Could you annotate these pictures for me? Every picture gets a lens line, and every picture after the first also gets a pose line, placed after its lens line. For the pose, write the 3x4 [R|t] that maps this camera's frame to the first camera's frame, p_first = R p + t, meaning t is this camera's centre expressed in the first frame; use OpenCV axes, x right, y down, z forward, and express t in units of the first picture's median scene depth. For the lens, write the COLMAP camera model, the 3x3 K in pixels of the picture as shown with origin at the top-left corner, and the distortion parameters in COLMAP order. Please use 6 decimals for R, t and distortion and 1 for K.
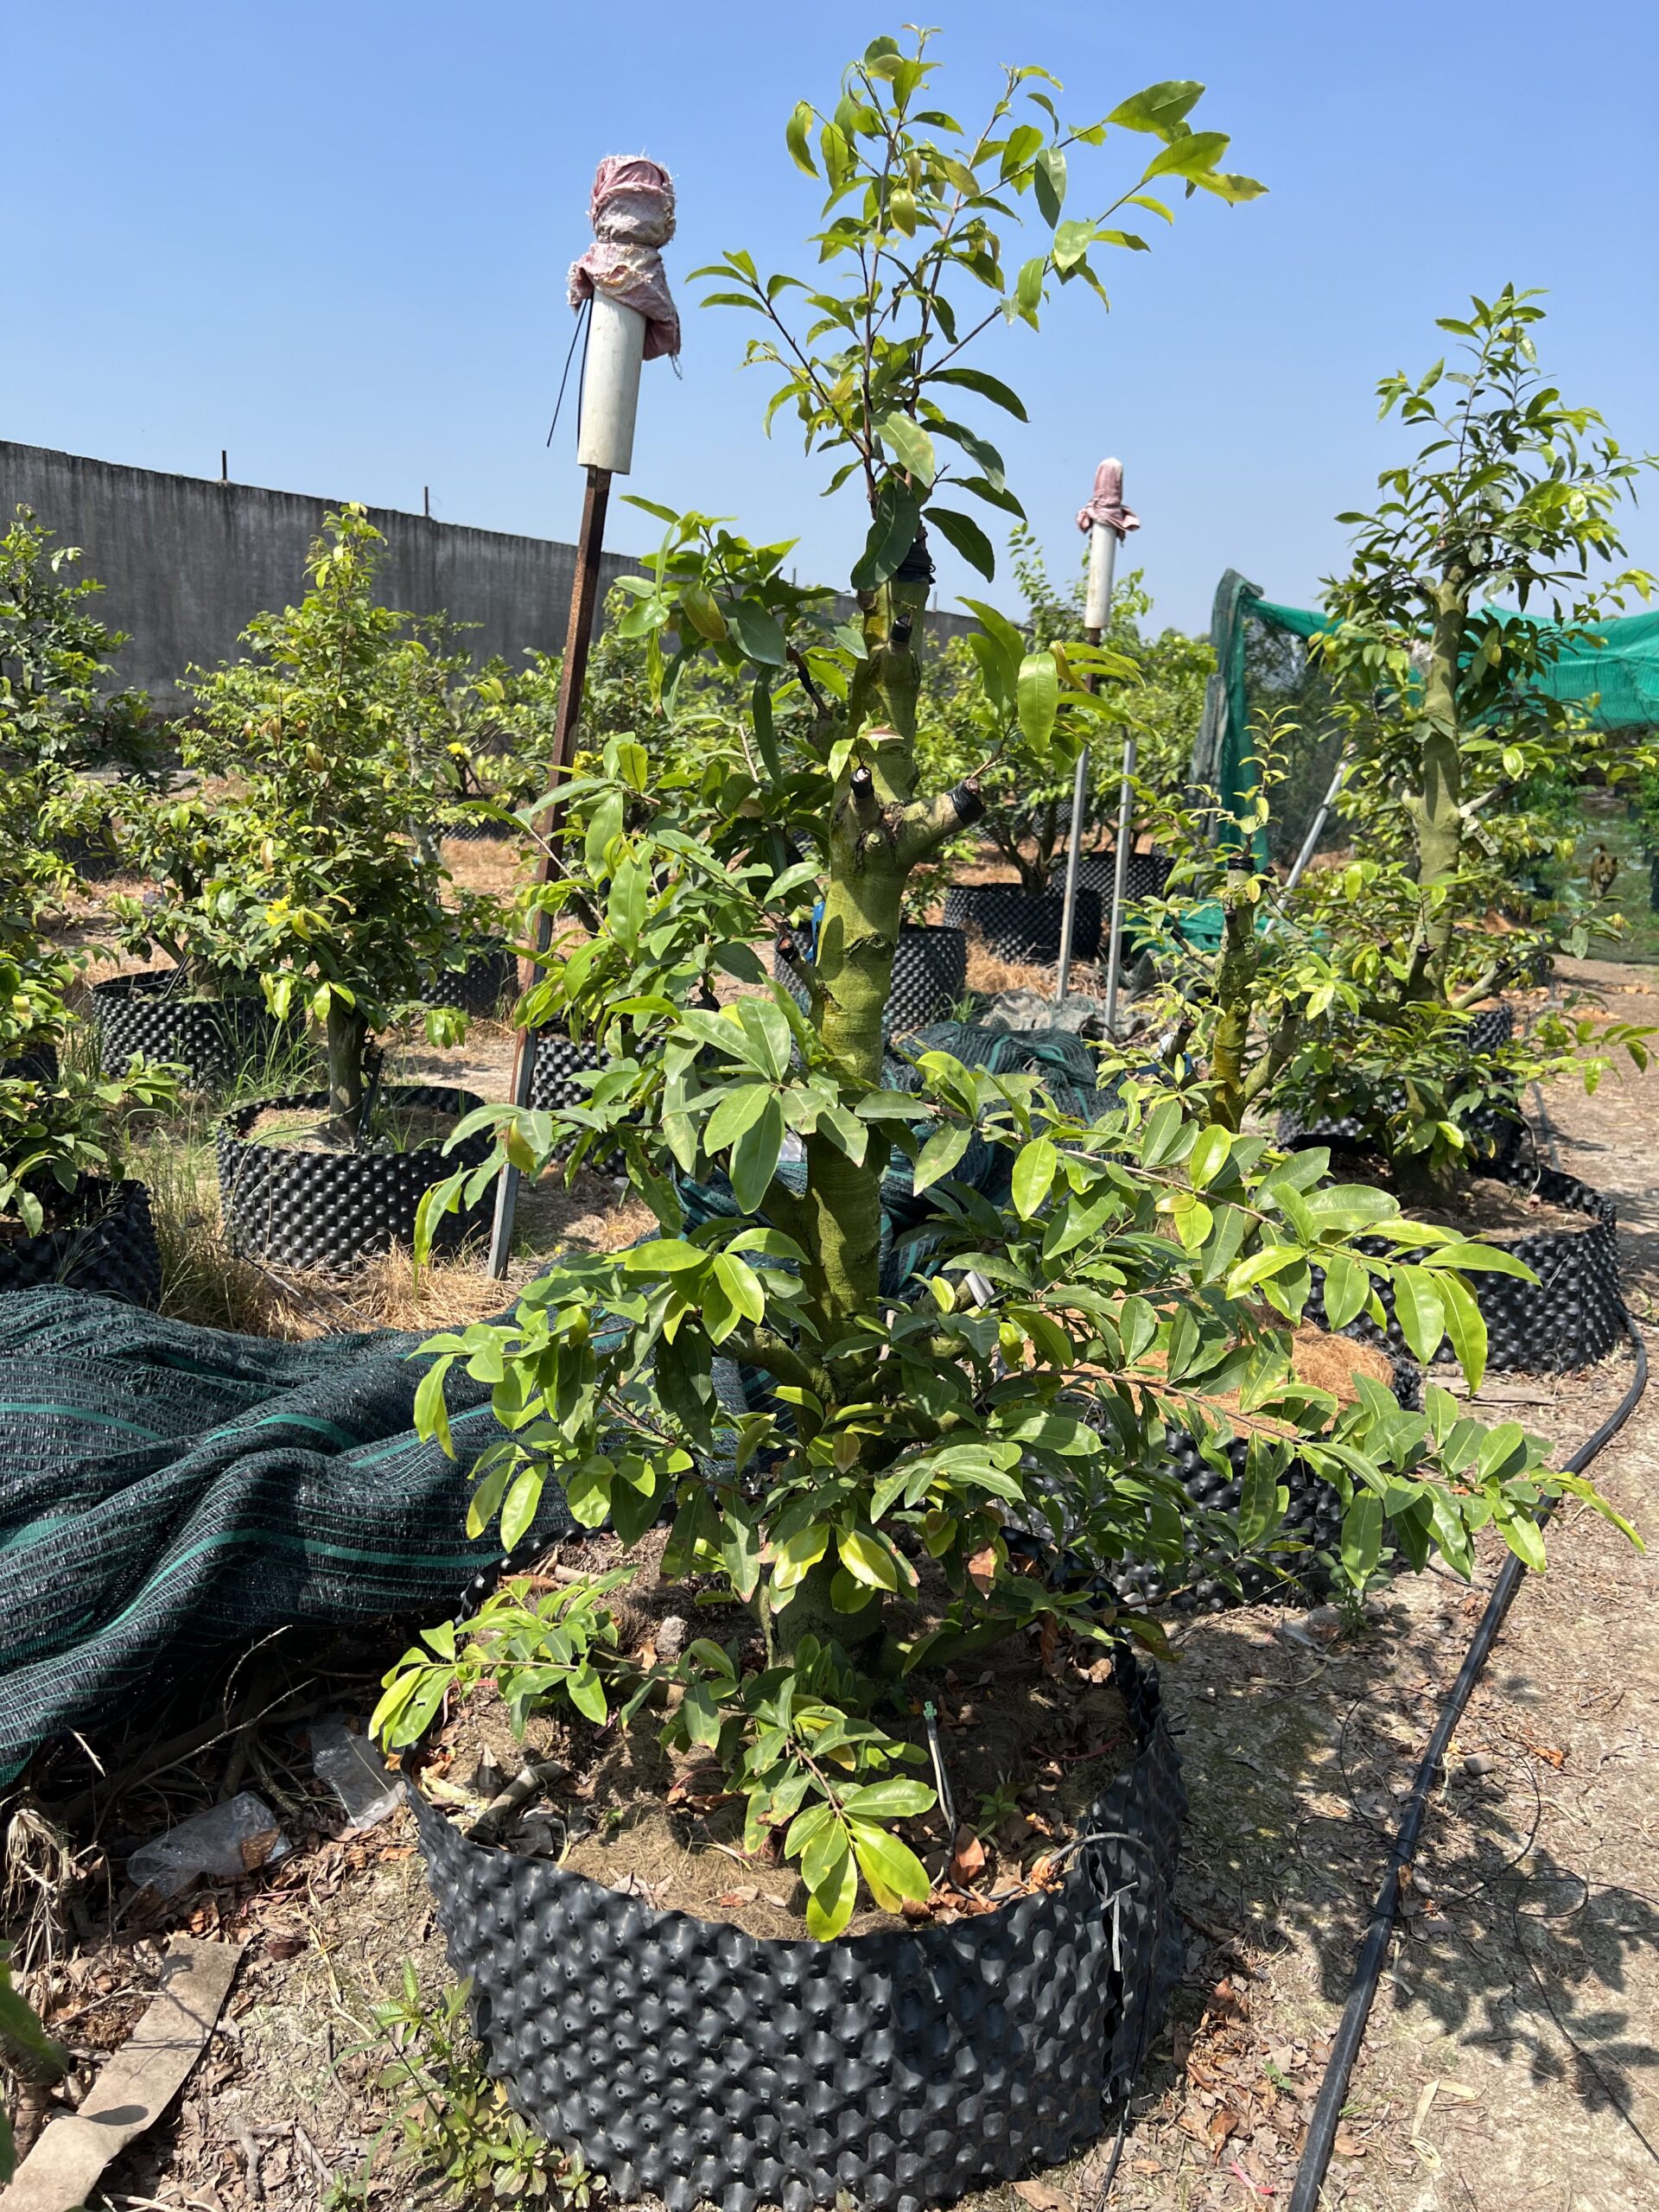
lens RADIAL K [[1605.4, 0, 813.5], [0, 1605.4, 1116.2], [0, 0, 1]] dist [0.007141, -0.017011]
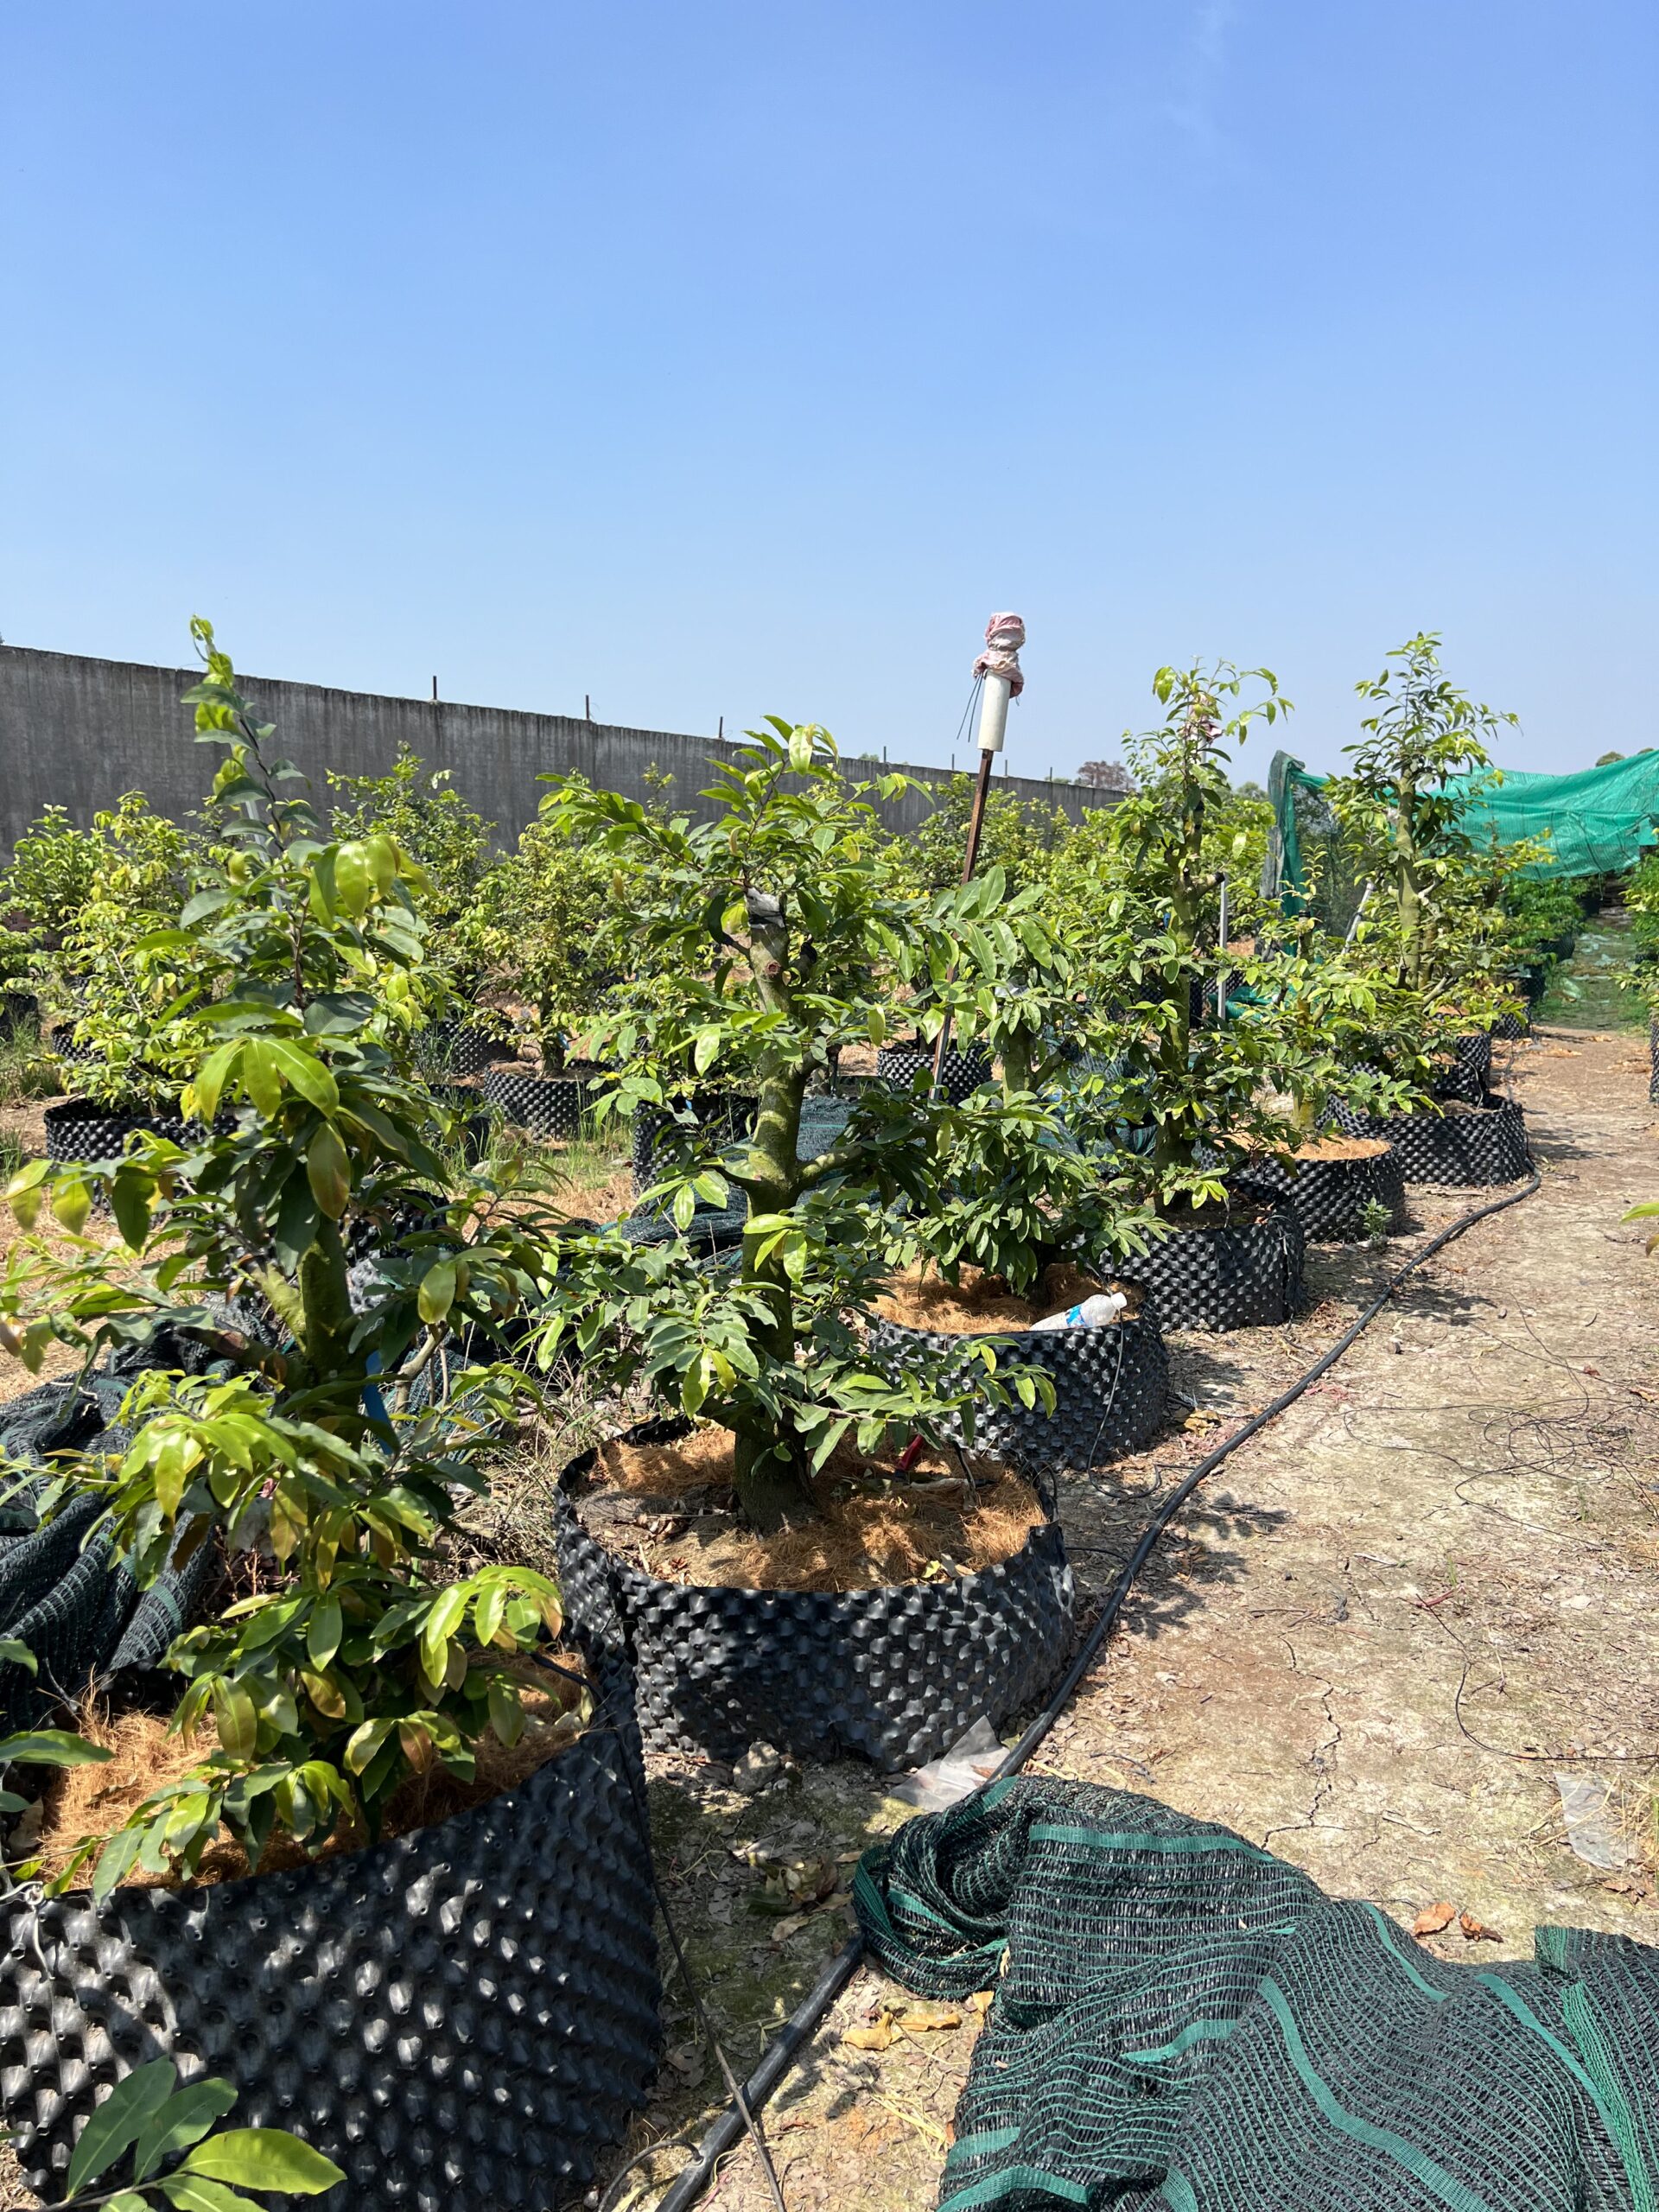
lens RADIAL K [[1605.4, 0, 823.0], [0, 1605.4, 1108.3], [0, 0, 1]] dist [0.007141, -0.017011]
pose [[0.998861, -0.035061, -0.032354, -0.246735], [0.031618, 0.994344, -0.101388, 0.230014], [0.035726, 0.100249, 0.994321, -0.885705]]
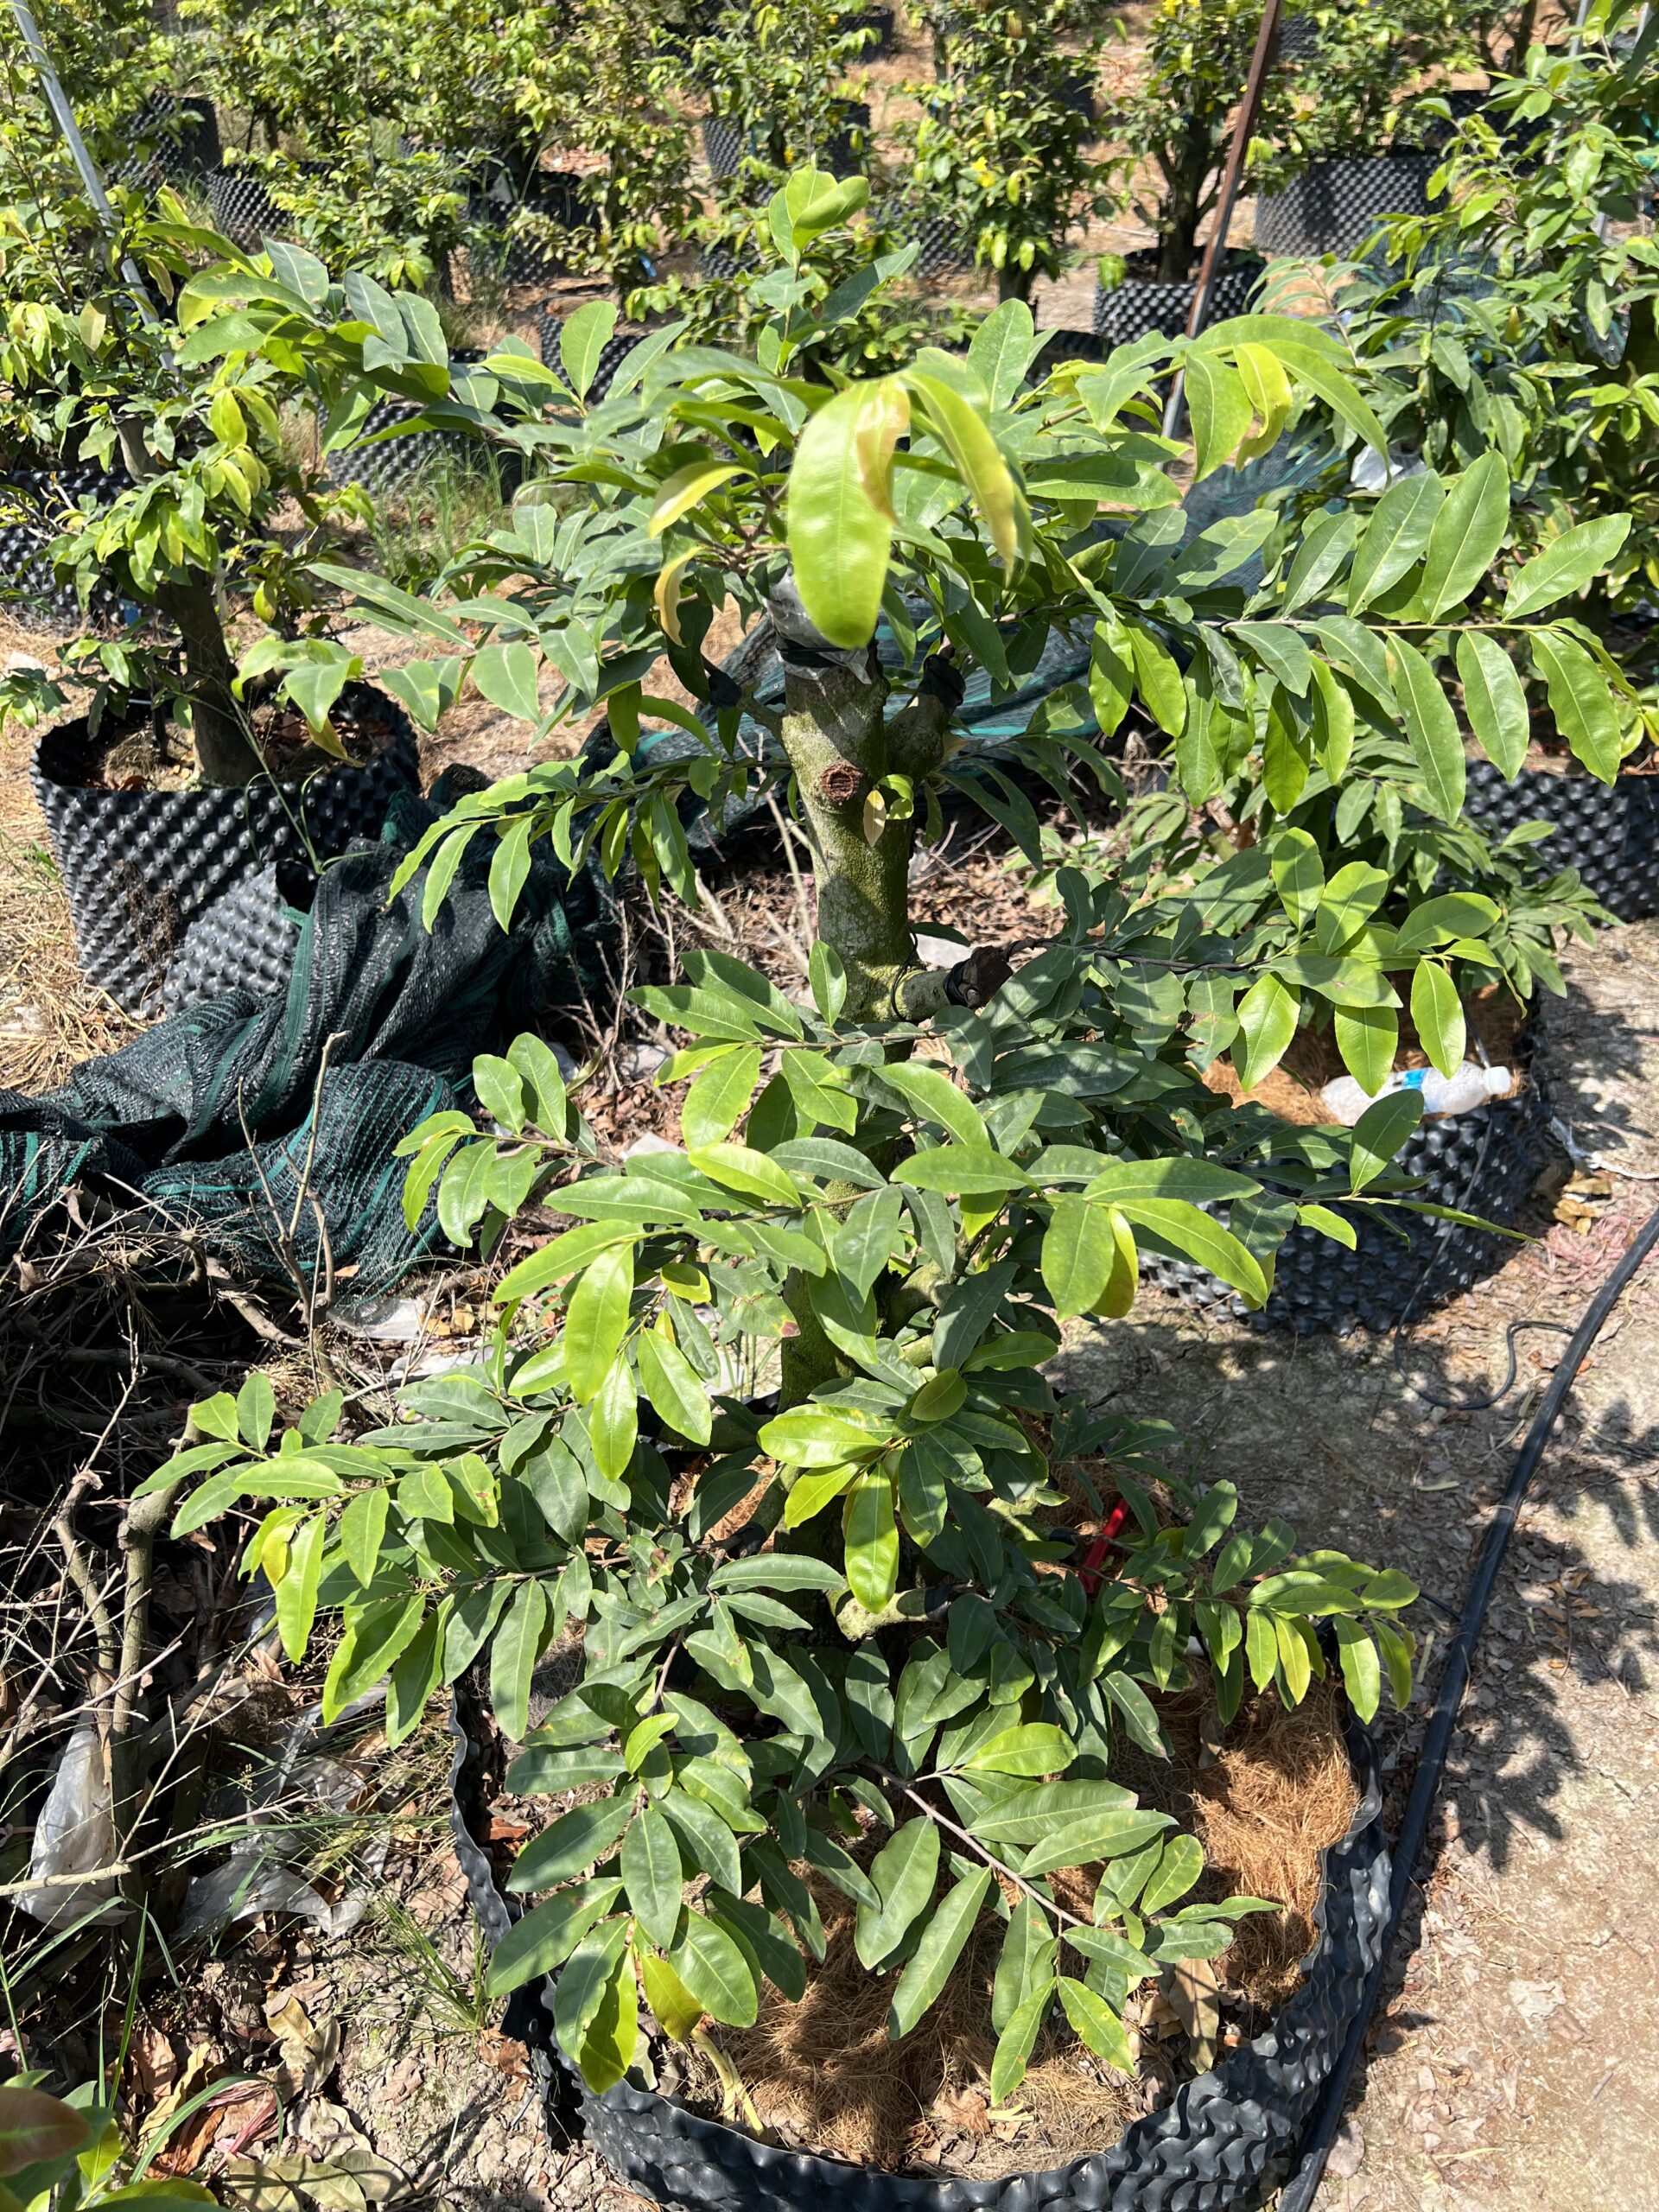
lens RADIAL K [[1605.4, 0, 814.1], [0, 1605.4, 1117.5], [0, 0, 1]] dist [0.007141, -0.017011]
pose [[0.988458, 0.031974, -0.148080, -0.252672], [0.031781, 0.911955, 0.409057, 0.025434], [0.148122, -0.409042, 0.900414, -0.425322]]
